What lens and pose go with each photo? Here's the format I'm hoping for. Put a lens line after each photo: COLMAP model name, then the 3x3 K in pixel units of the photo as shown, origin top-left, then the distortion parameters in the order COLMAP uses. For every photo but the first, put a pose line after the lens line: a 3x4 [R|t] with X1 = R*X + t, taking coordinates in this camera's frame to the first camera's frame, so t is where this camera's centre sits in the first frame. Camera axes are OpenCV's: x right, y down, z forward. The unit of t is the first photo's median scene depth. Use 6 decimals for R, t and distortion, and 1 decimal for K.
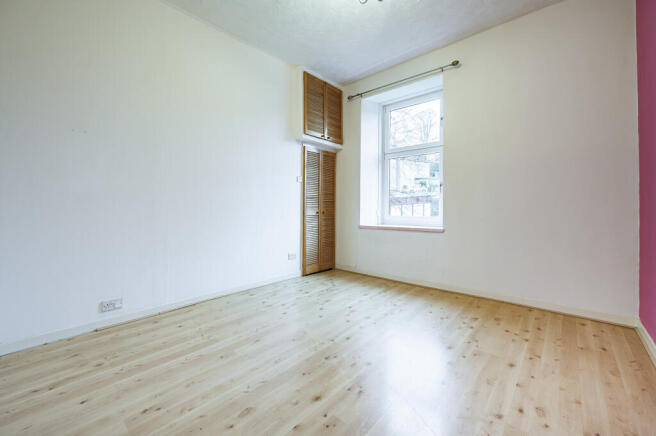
lens RADIAL K [[255.5, 0, 287.9], [0, 255.5, 220.3], [0, 0, 1]] dist [-0.000588, -0.000057]
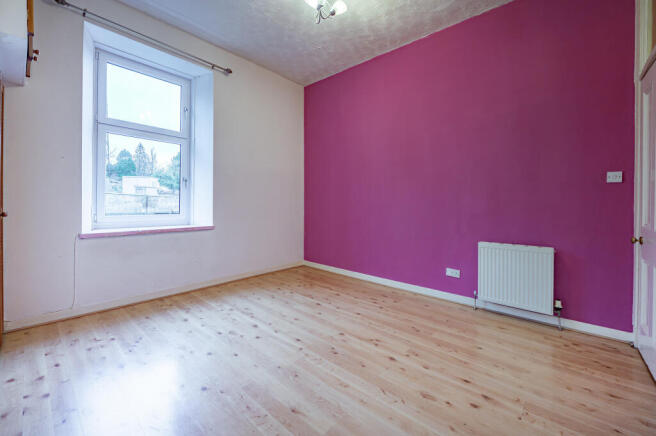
lens RADIAL K [[275.5, 0, 341.4], [0, 275.5, 215.1], [0, 0, 1]] dist [-0.001286, -0.000183]
pose [[-0.091161, -0.040226, 0.995023, -0.407636], [0.046844, 0.997905, 0.044634, -0.023861], [-0.994734, 0.050680, -0.089086, 0.466343]]
